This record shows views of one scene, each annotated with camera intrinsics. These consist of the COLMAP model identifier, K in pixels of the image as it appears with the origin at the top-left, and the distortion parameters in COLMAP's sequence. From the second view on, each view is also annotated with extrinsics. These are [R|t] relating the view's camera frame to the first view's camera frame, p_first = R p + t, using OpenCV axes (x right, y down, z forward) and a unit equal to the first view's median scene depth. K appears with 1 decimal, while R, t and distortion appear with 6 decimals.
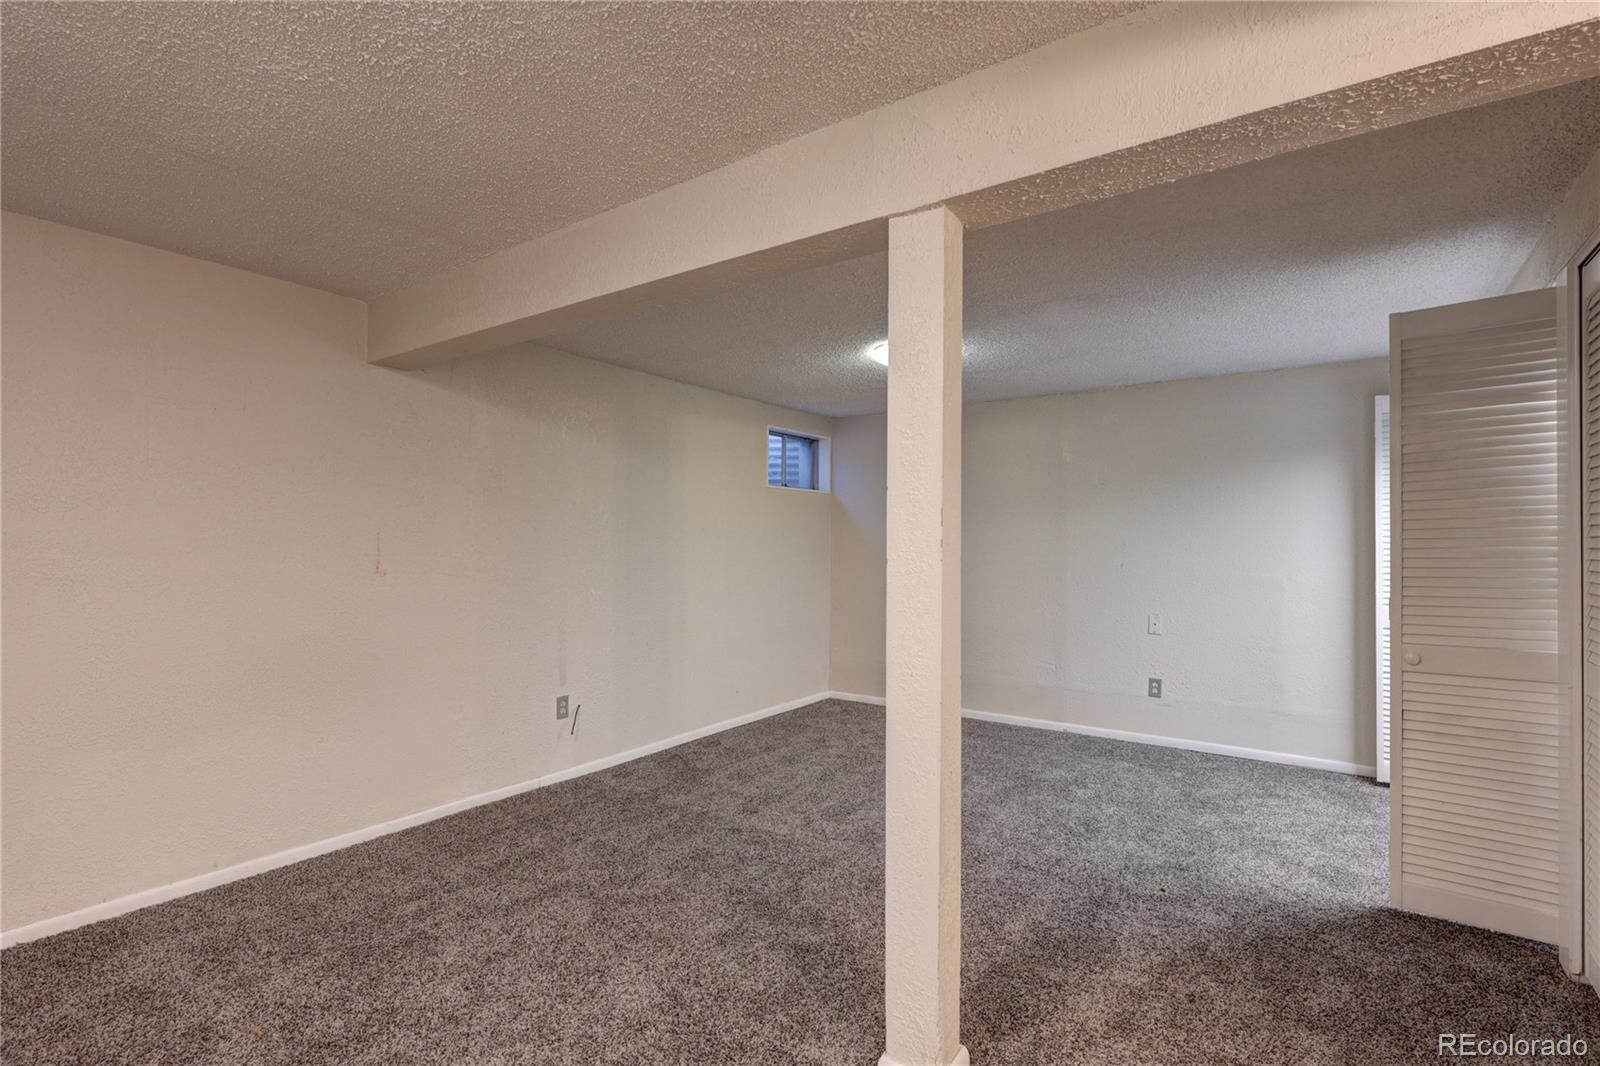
lens RADIAL K [[756.4, 0, 794.8], [0, 756.4, 536.7], [0, 0, 1]] dist [-0.009088, 0.000438]
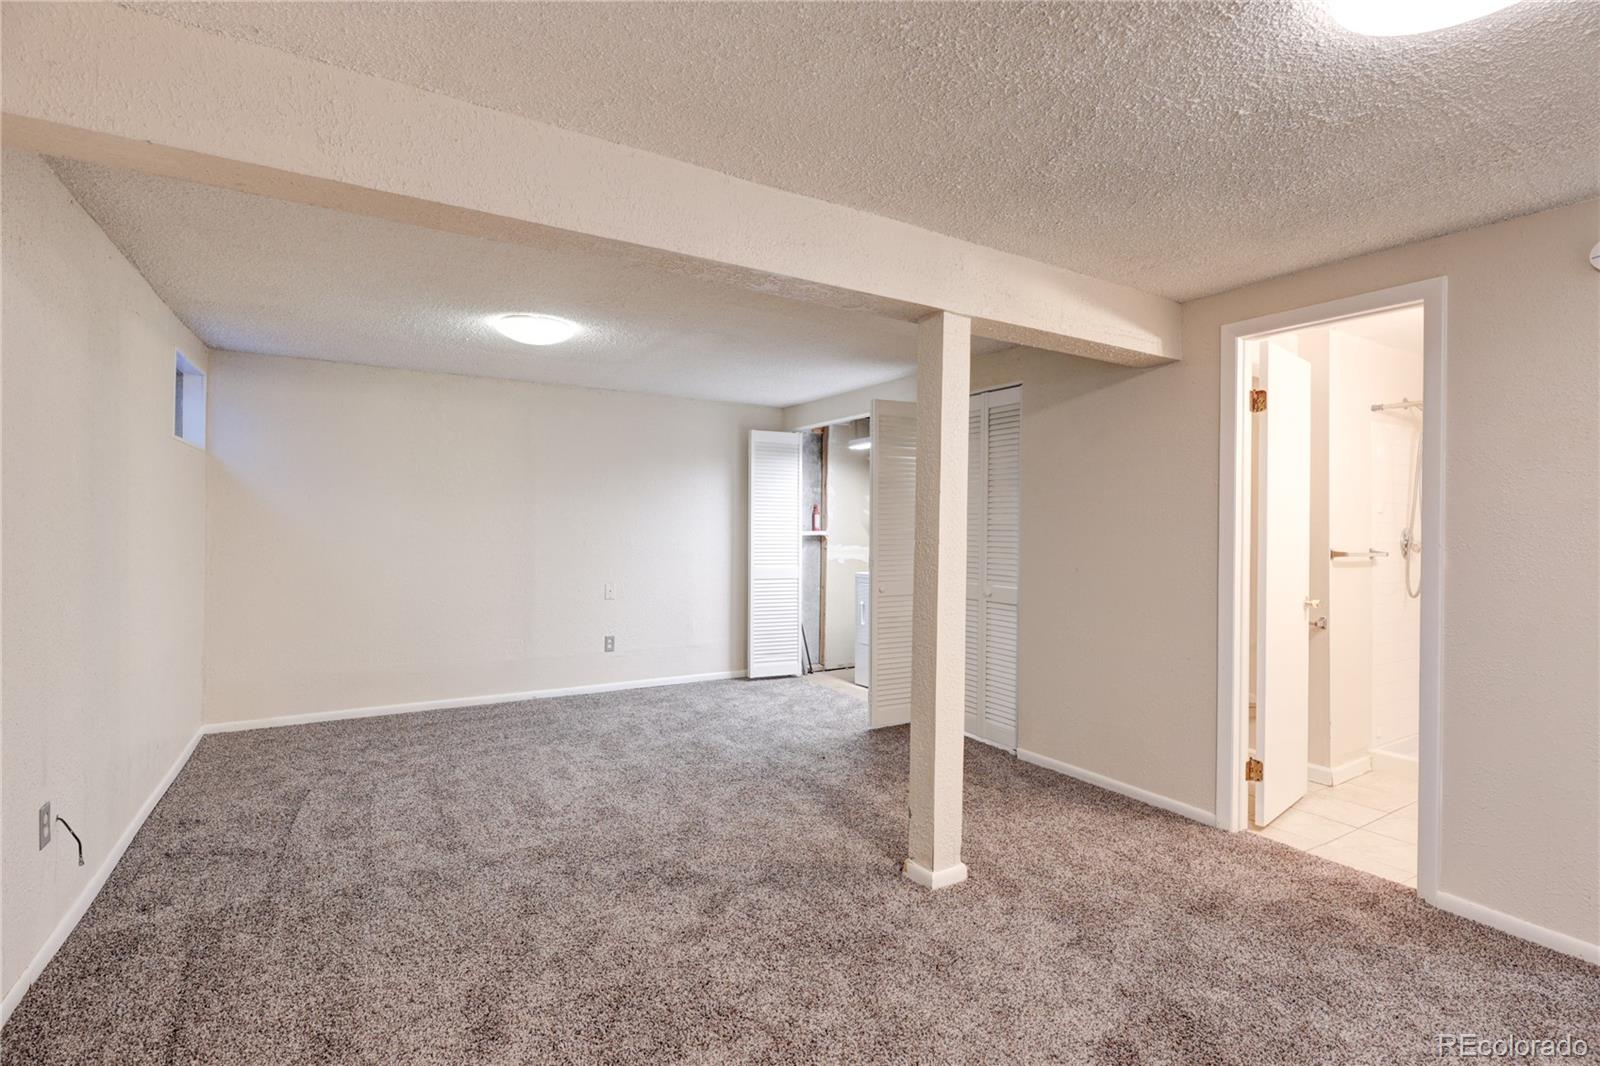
lens RADIAL K [[756.4, 0, 794.2], [0, 756.4, 528.1], [0, 0, 1]] dist [-0.009088, 0.000438]
pose [[0.385787, -0.002613, 0.922584, -0.588367], [-0.016693, 0.999813, 0.009812, -0.001684], [-0.922437, -0.019186, 0.385671, 0.298196]]
